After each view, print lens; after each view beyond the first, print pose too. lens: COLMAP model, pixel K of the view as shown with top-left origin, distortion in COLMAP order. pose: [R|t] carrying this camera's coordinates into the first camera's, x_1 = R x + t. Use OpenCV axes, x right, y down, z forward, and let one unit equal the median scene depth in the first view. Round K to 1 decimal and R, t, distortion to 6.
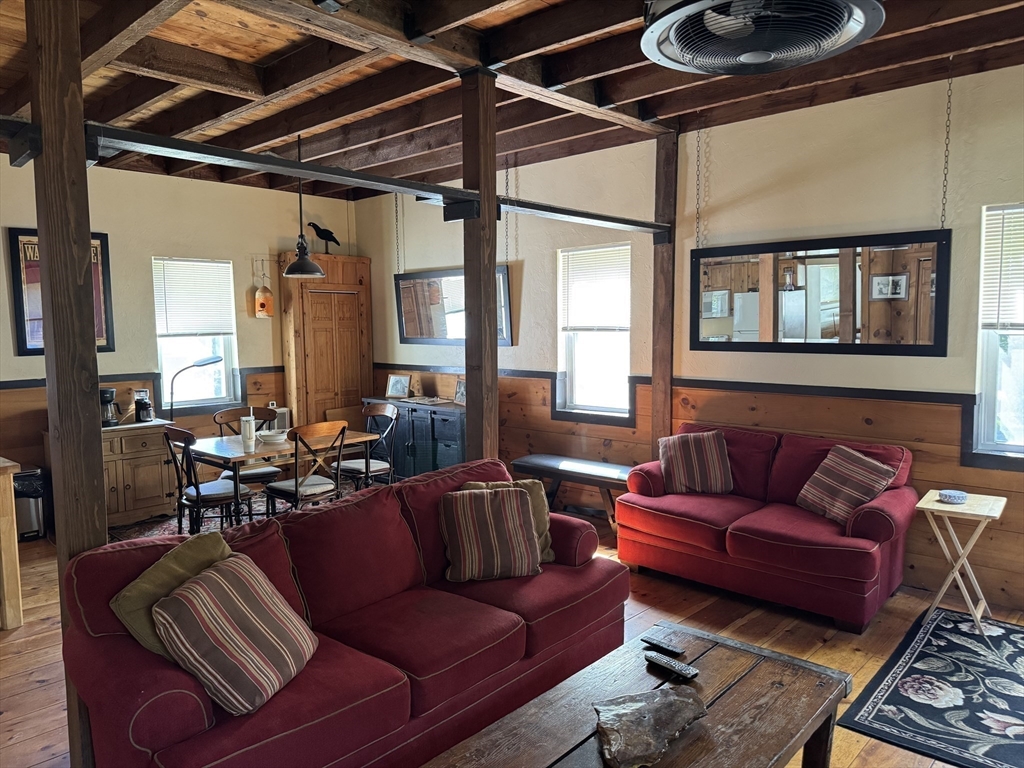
lens RADIAL K [[725.7, 0, 516.8], [0, 725.7, 386.8], [0, 0, 1]] dist [0.000248, -0.001252]
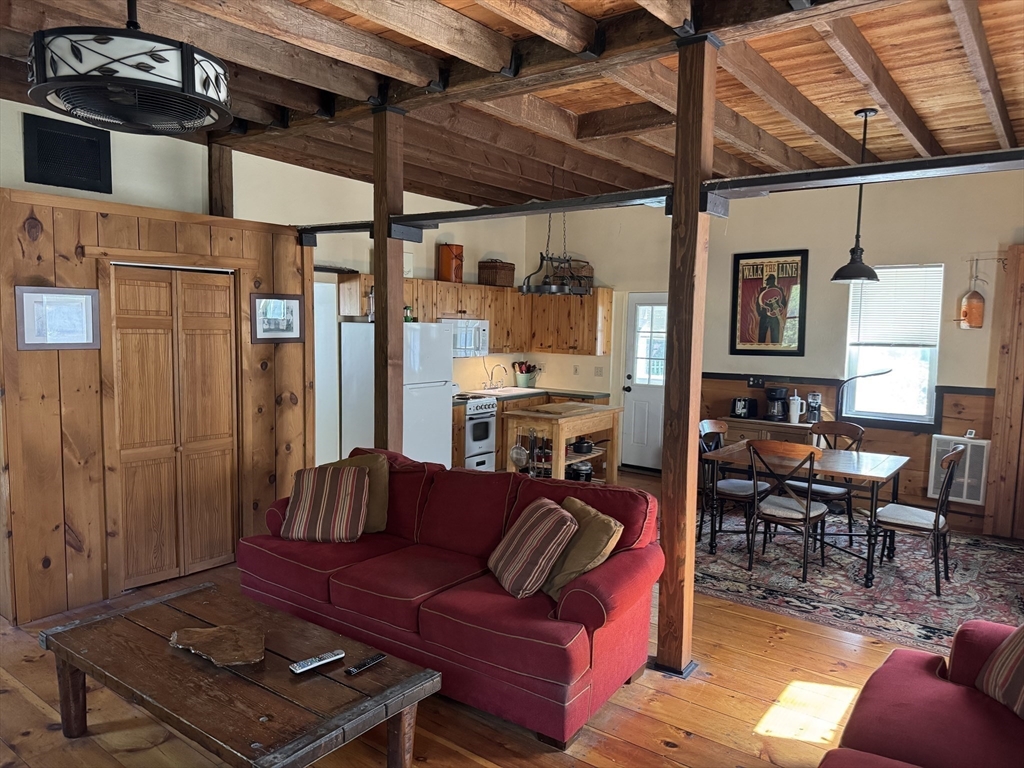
lens RADIAL K [[725.7, 0, 516.8], [0, 725.7, 386.8], [0, 0, 1]] dist [0.000248, -0.001252]
pose [[0.088218, 0.096781, -0.991388, 0.480152], [-0.106388, 0.990491, 0.087226, -0.050238], [0.990404, 0.097777, 0.097676, 0.444909]]
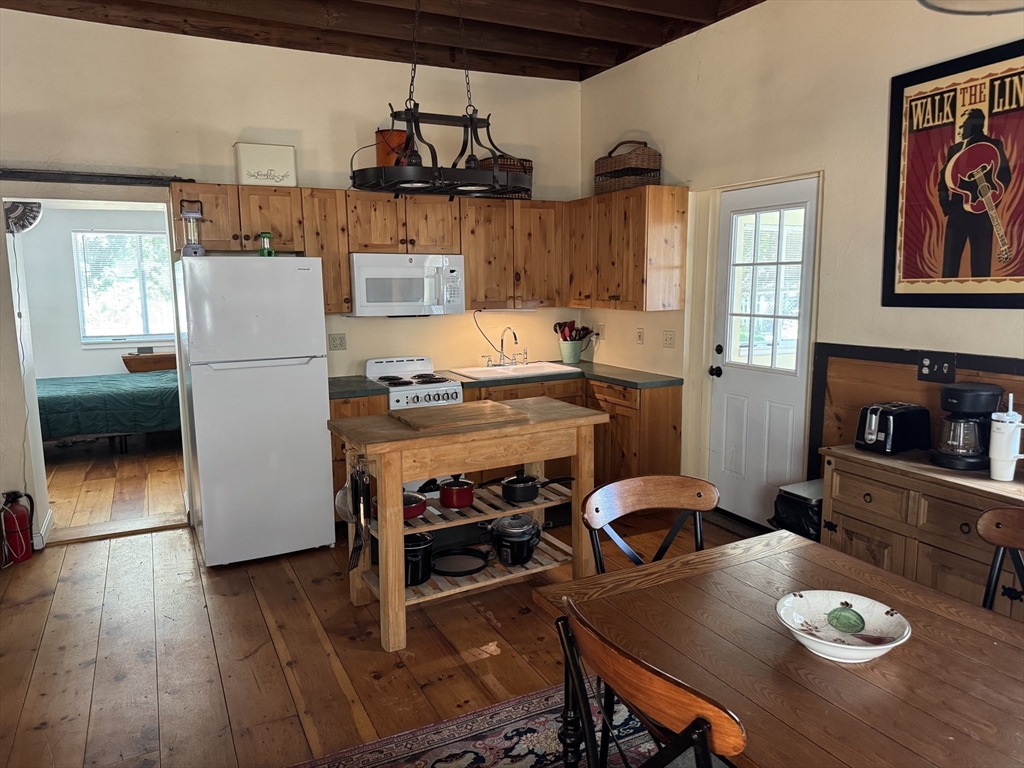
lens RADIAL K [[735.7, 0, 512.0], [0, 735.7, 384.0], [0, 0, 1]] dist [0.002371, -0.034116]
pose [[-0.348508, 0.145042, -0.926016, -0.030570], [-0.068316, 0.981396, 0.179427, -0.057839], [0.934813, 0.125794, -0.332116, 0.809892]]
